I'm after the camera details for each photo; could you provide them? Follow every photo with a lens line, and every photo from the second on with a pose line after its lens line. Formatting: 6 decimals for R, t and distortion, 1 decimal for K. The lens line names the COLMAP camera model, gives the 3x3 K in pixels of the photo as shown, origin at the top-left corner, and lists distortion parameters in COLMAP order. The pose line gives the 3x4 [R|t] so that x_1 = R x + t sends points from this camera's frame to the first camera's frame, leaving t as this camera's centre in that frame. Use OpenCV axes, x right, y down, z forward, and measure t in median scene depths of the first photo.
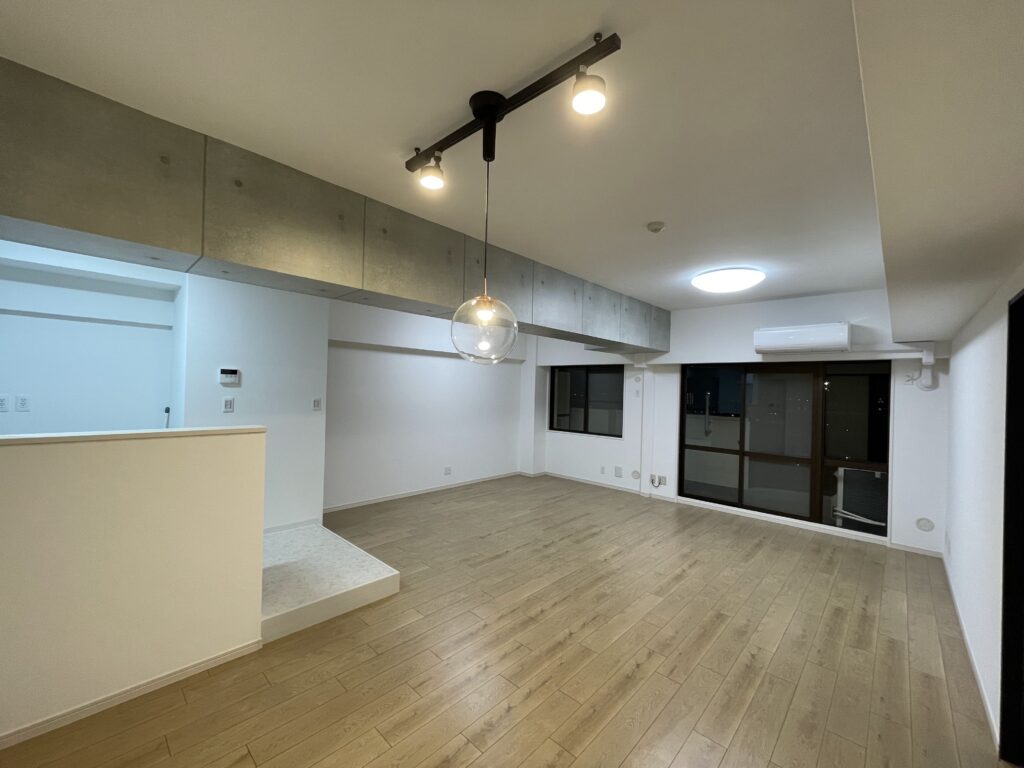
lens RADIAL K [[414.3, 0, 512.0], [0, 414.3, 384.0], [0, 0, 1]] dist [0.001014, 0.000183]
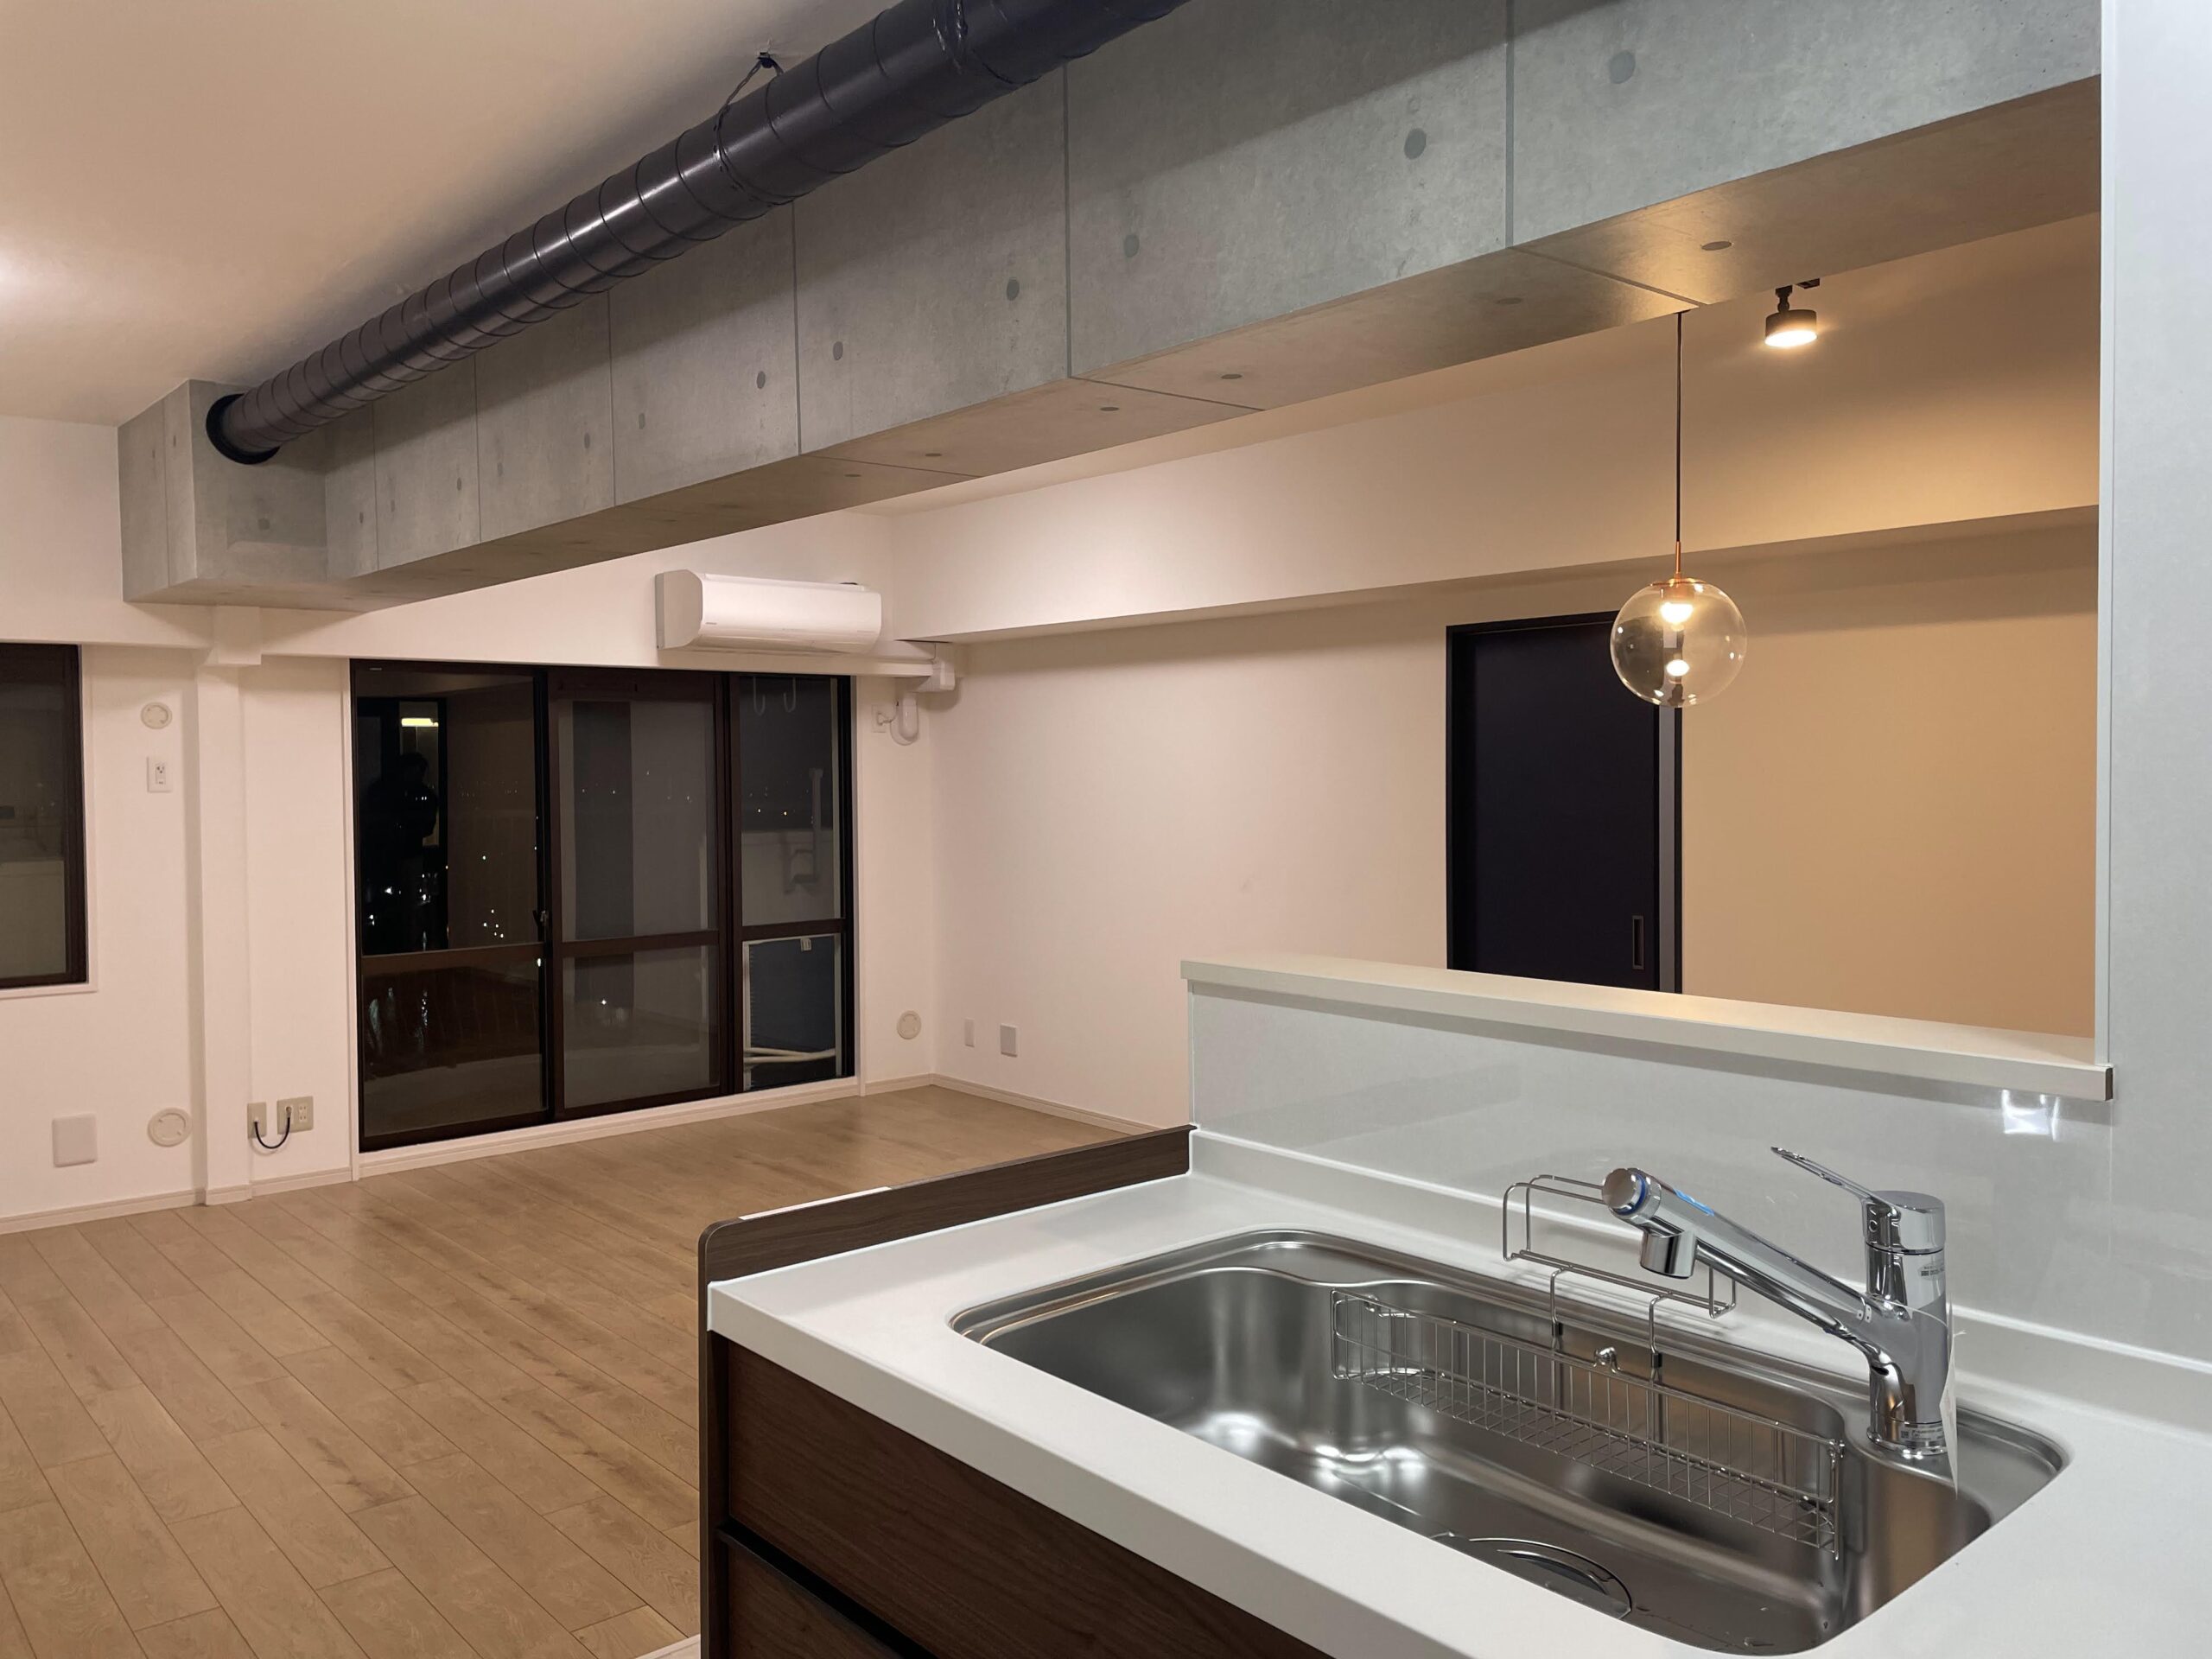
lens RADIAL K [[1654.3, 0, 1106.0], [0, 1654.3, 829.5], [0, 0, 1]] dist [0.057728, -0.000062]
pose [[0.104100, -0.066019, 0.992373, -0.838479], [0.003714, 0.997813, 0.065991, -0.011222], [-0.994560, -0.003184, 0.104117, 0.563430]]
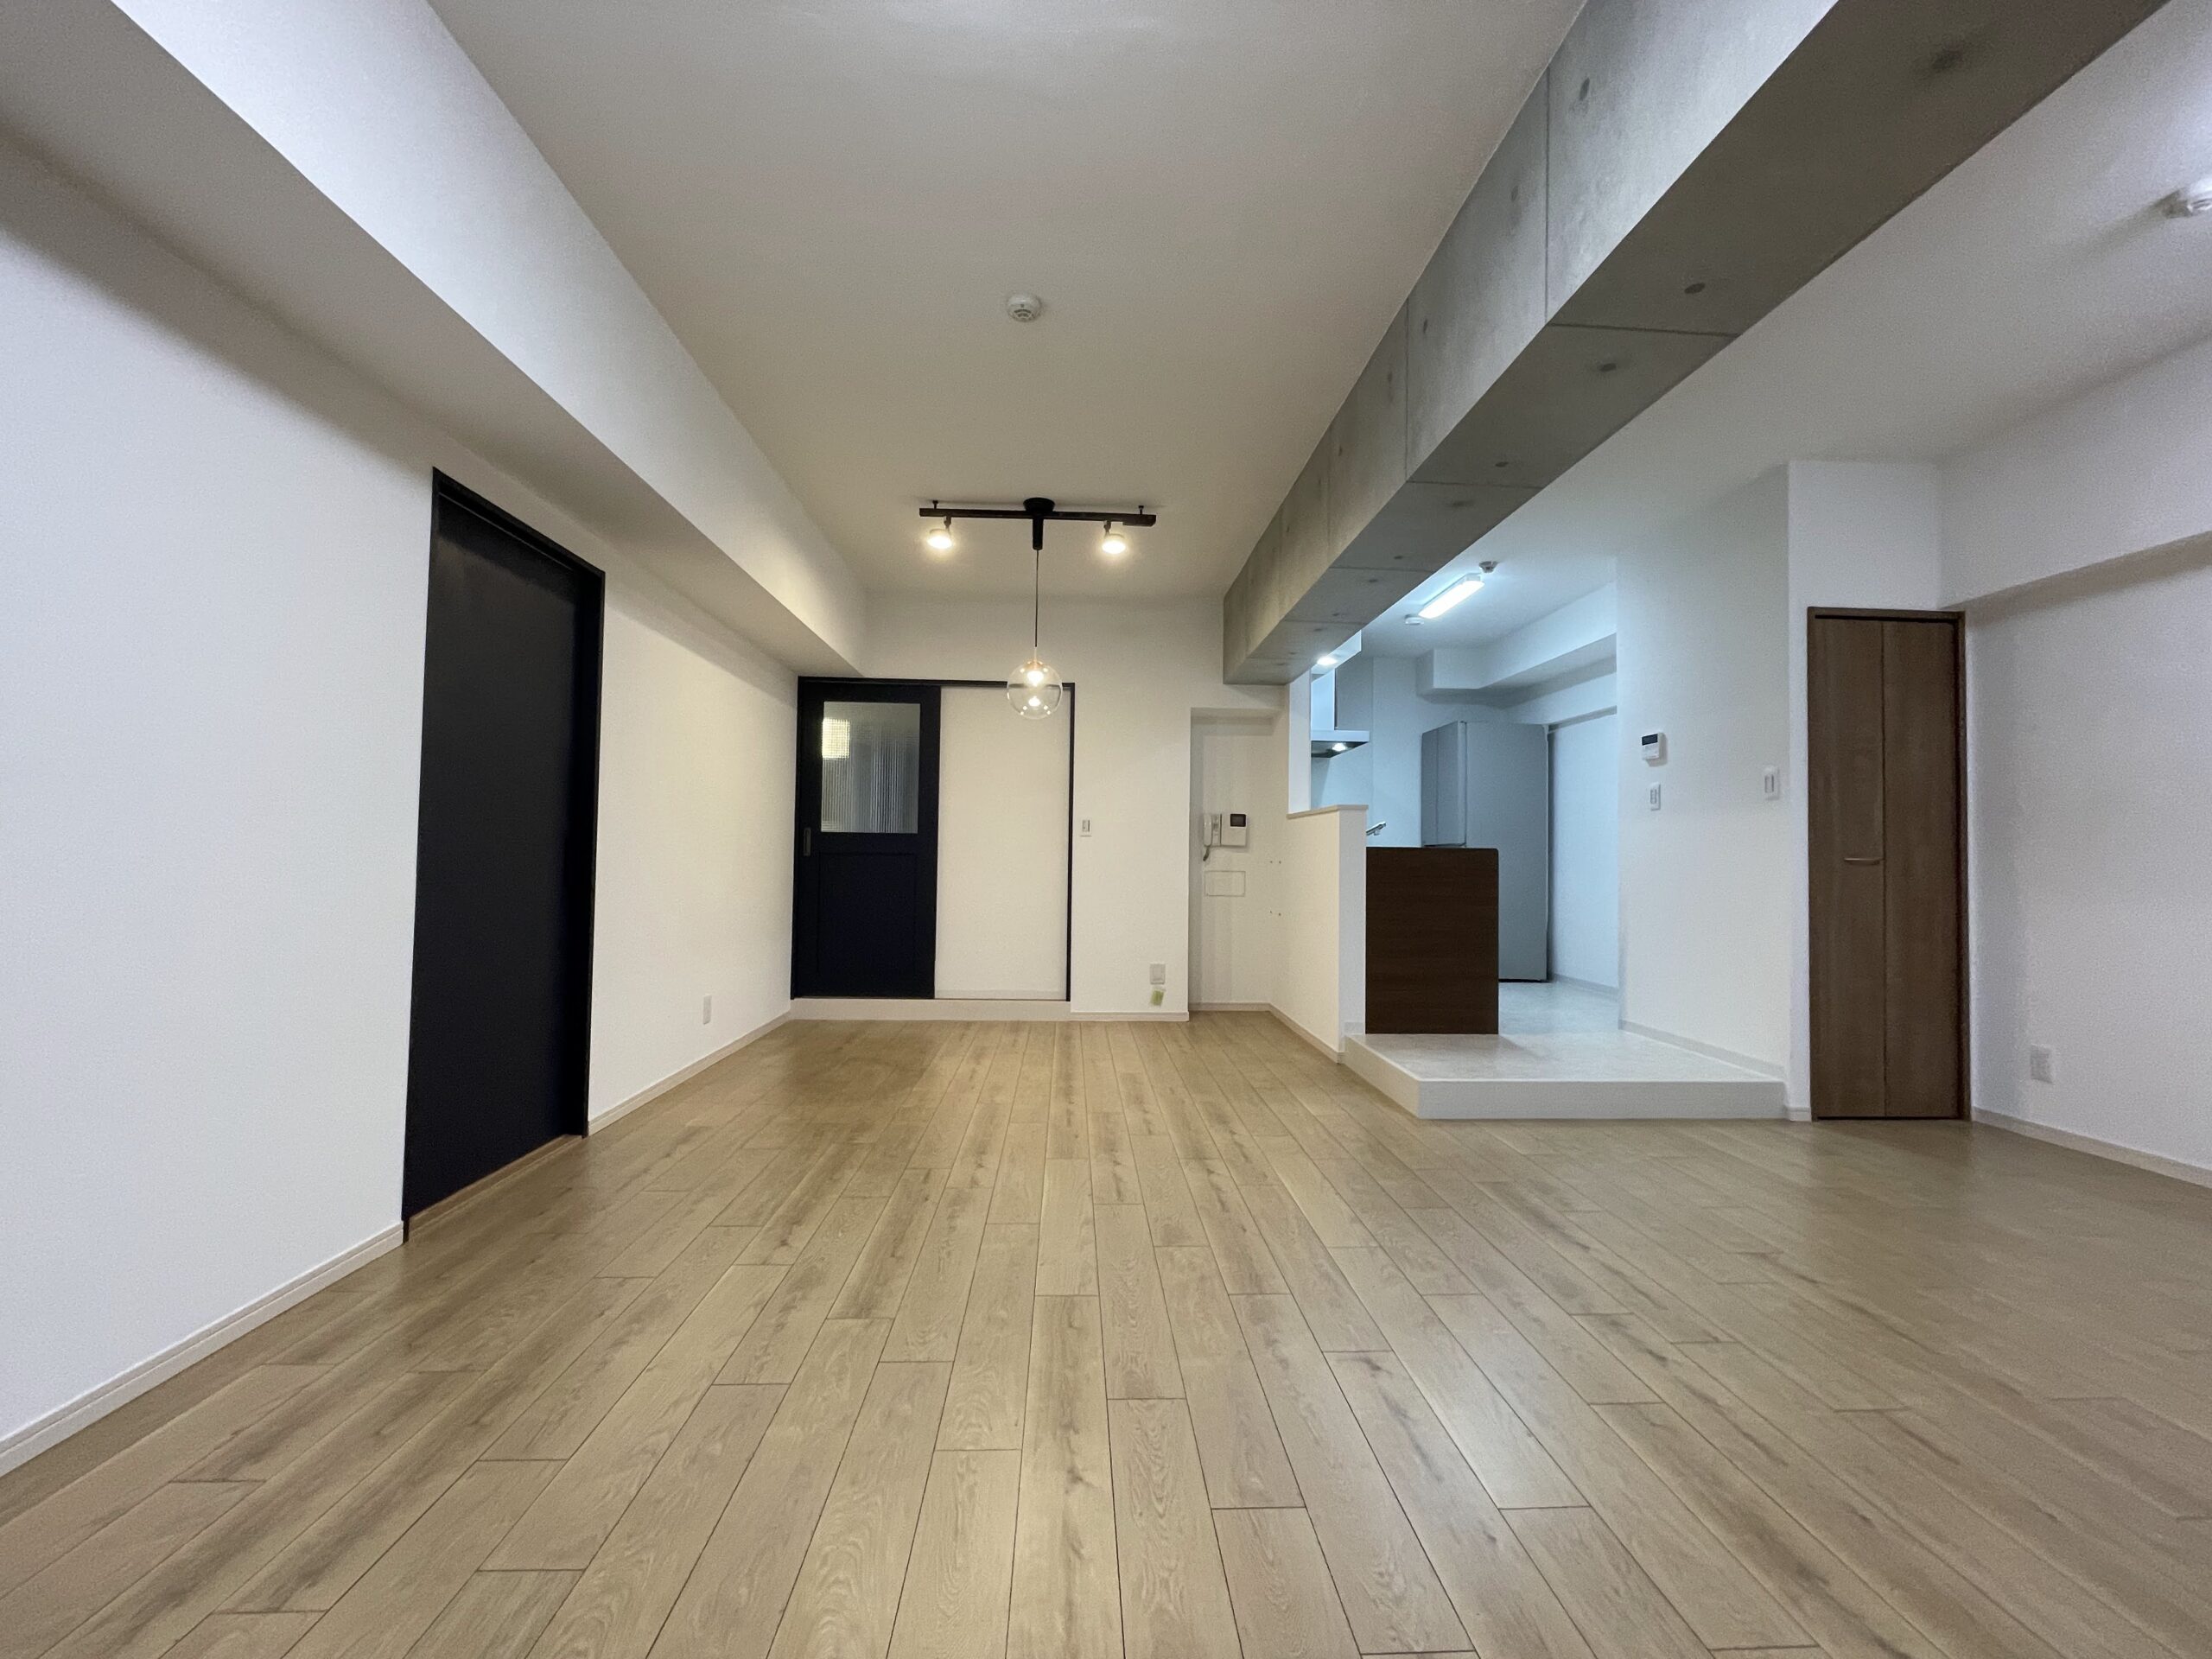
lens RADIAL K [[895.1, 0, 1106.0], [0, 895.1, 829.5], [0, 0, 1]] dist [0.001014, 0.000183]
pose [[-0.700307, -0.062891, -0.711066, 0.603024], [-0.027894, 0.997762, -0.060776, 0.159867], [0.713297, -0.022727, -0.700493, 1.107002]]
